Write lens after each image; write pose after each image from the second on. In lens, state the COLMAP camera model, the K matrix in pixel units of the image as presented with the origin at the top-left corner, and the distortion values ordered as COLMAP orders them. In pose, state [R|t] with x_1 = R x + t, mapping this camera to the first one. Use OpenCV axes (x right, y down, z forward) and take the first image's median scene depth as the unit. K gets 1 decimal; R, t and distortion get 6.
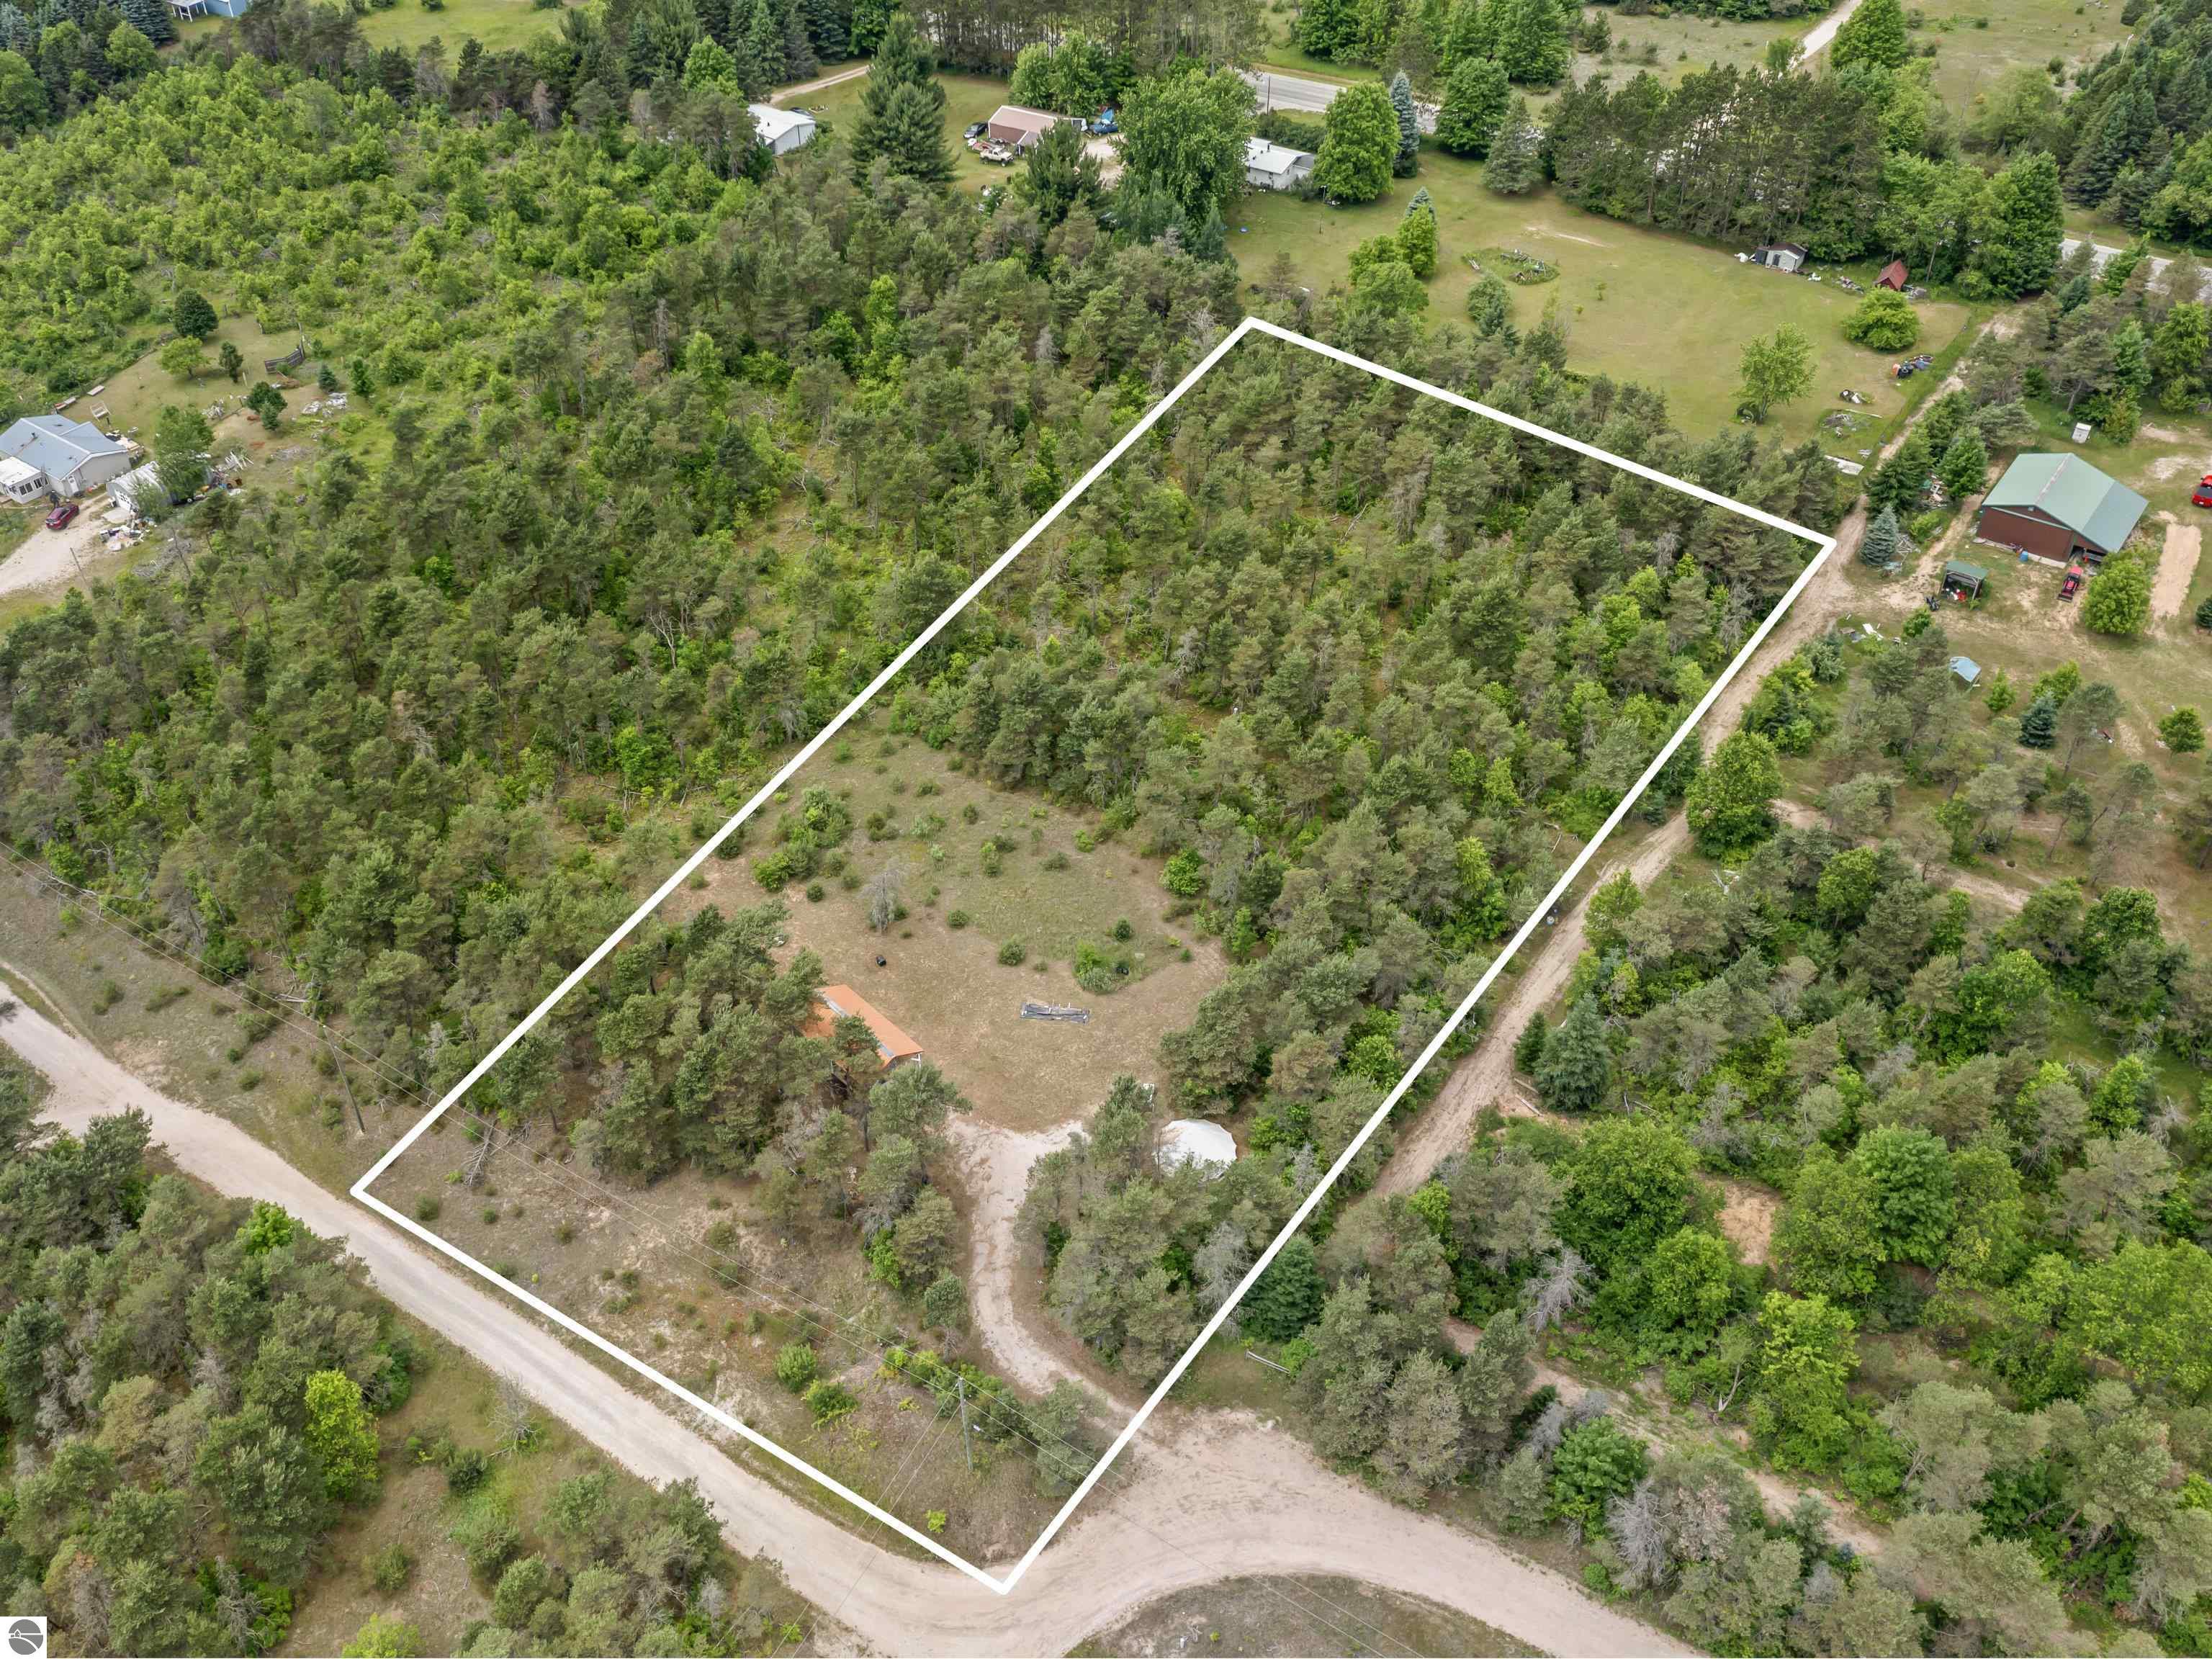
lens RADIAL K [[1884.9, 0, 1102.1], [0, 1884.9, 820.0], [0, 0, 1]] dist [0.005600, -0.003618]
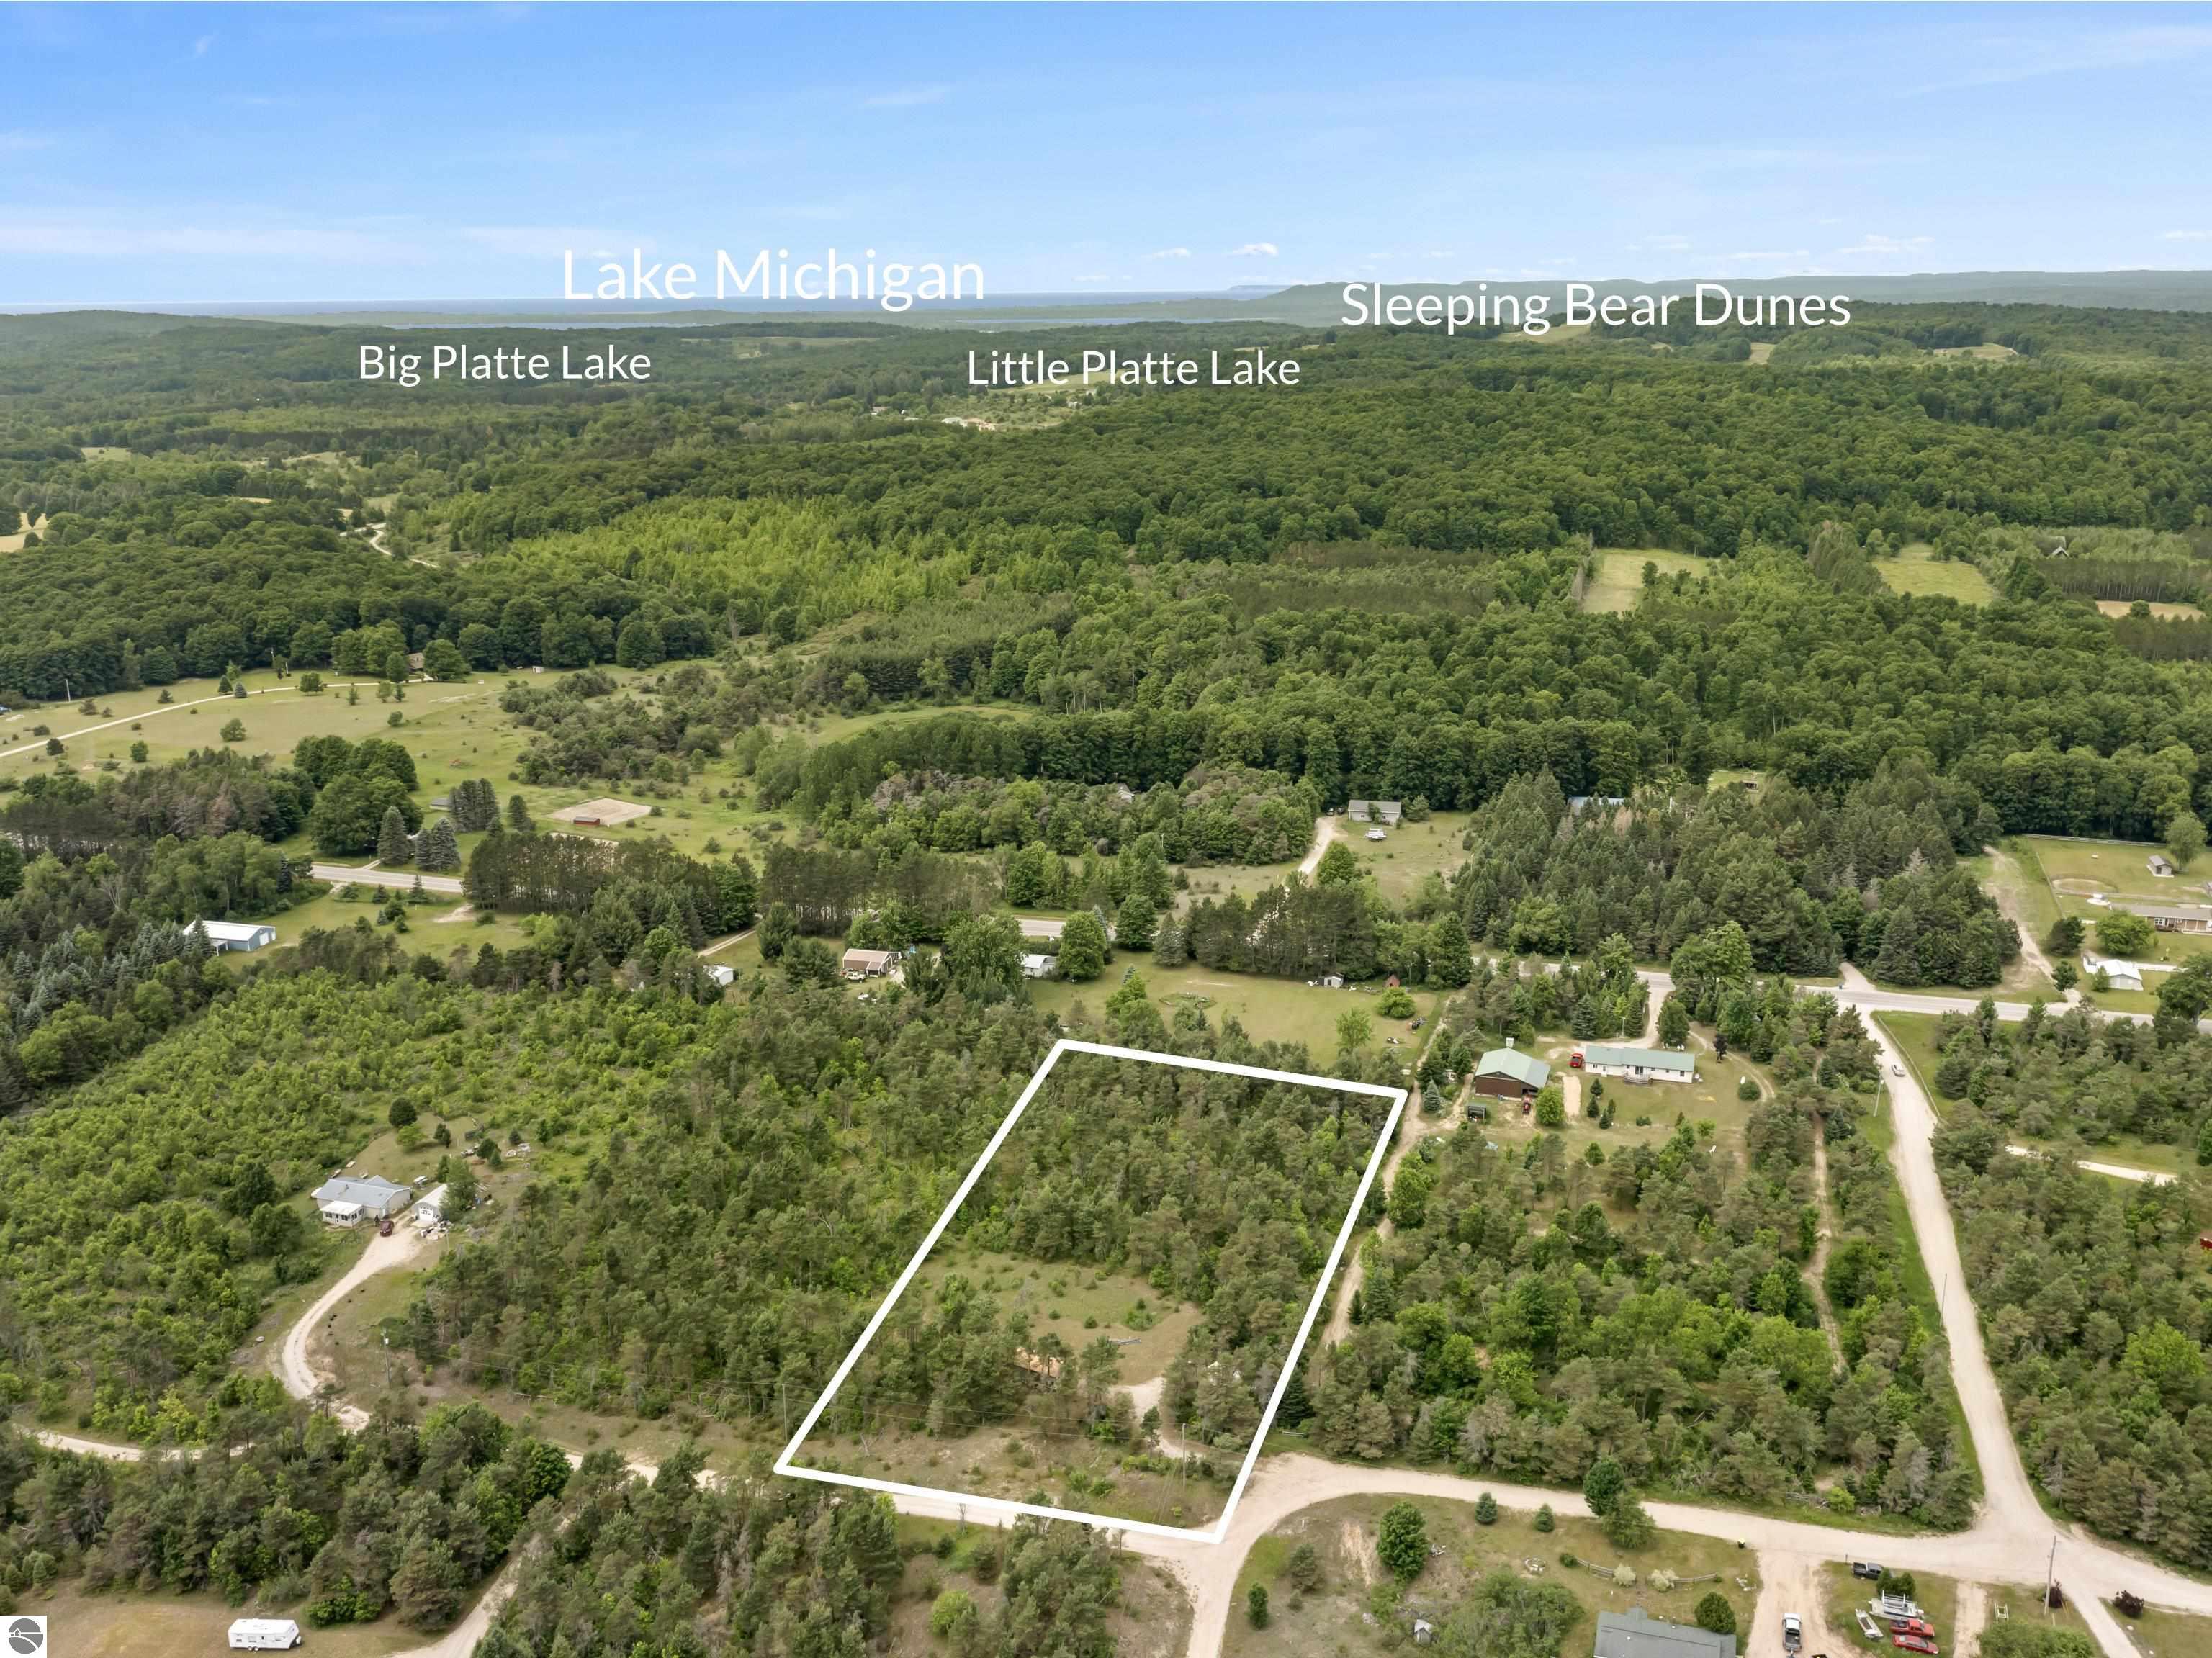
lens RADIAL K [[1884.7, 0, 1110.9], [0, 1884.7, 830.1], [0, 0, 1]] dist [0.005600, -0.003618]
pose [[0.955189, -0.075378, 0.286238, -0.364086], [0.190193, 0.897279, -0.398394, 0.262401], [-0.226805, 0.434982, 0.871407, -0.609623]]
